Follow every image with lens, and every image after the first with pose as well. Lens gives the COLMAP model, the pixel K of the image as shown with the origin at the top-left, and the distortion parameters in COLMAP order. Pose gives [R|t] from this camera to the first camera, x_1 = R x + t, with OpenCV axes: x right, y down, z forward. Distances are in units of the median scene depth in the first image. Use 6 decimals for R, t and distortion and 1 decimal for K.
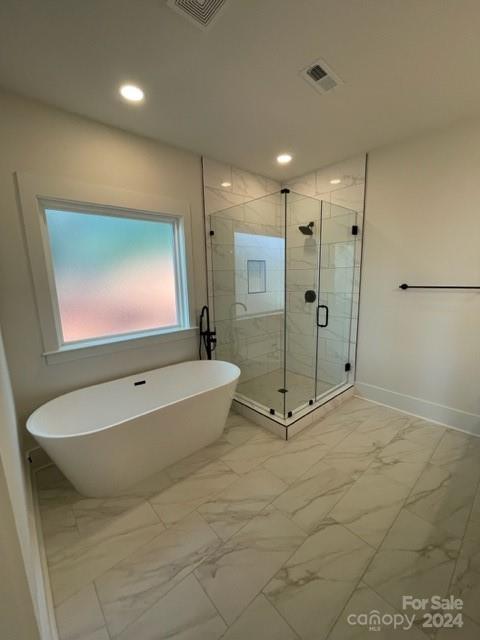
lens RADIAL K [[259.7, 0, 240.9], [0, 259.7, 321.2], [0, 0, 1]] dist [-0.001368, 0.000137]
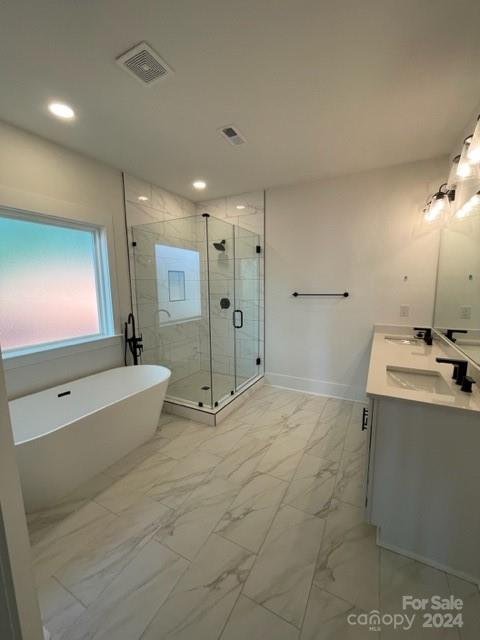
lens RADIAL K [[259.7, 0, 240.9], [0, 259.7, 321.2], [0, 0, 1]] dist [-0.001368, 0.000137]
pose [[0.937463, -0.036213, 0.346195, -0.084833], [0.049502, 0.998335, -0.029616, 0.025564], [-0.344546, 0.044901, 0.937695, -0.124051]]
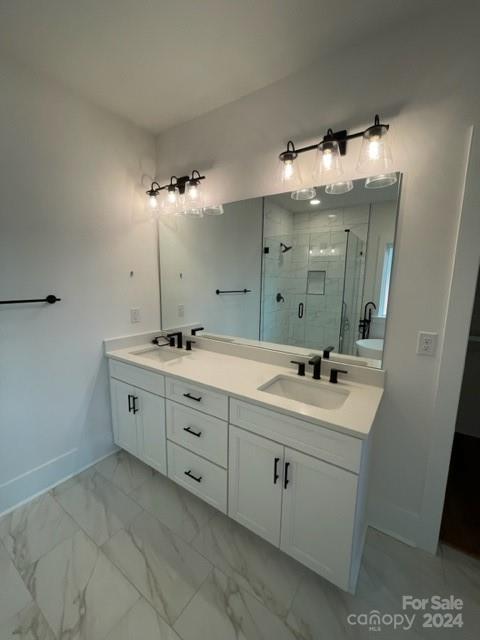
lens RADIAL K [[259.7, 0, 240.9], [0, 259.7, 321.2], [0, 0, 1]] dist [-0.001368, 0.000137]
pose [[-0.246022, -0.134535, 0.959882, 0.022130], [0.154784, 0.972158, 0.175927, -0.089075], [-0.956826, 0.191856, -0.218348, 0.487559]]
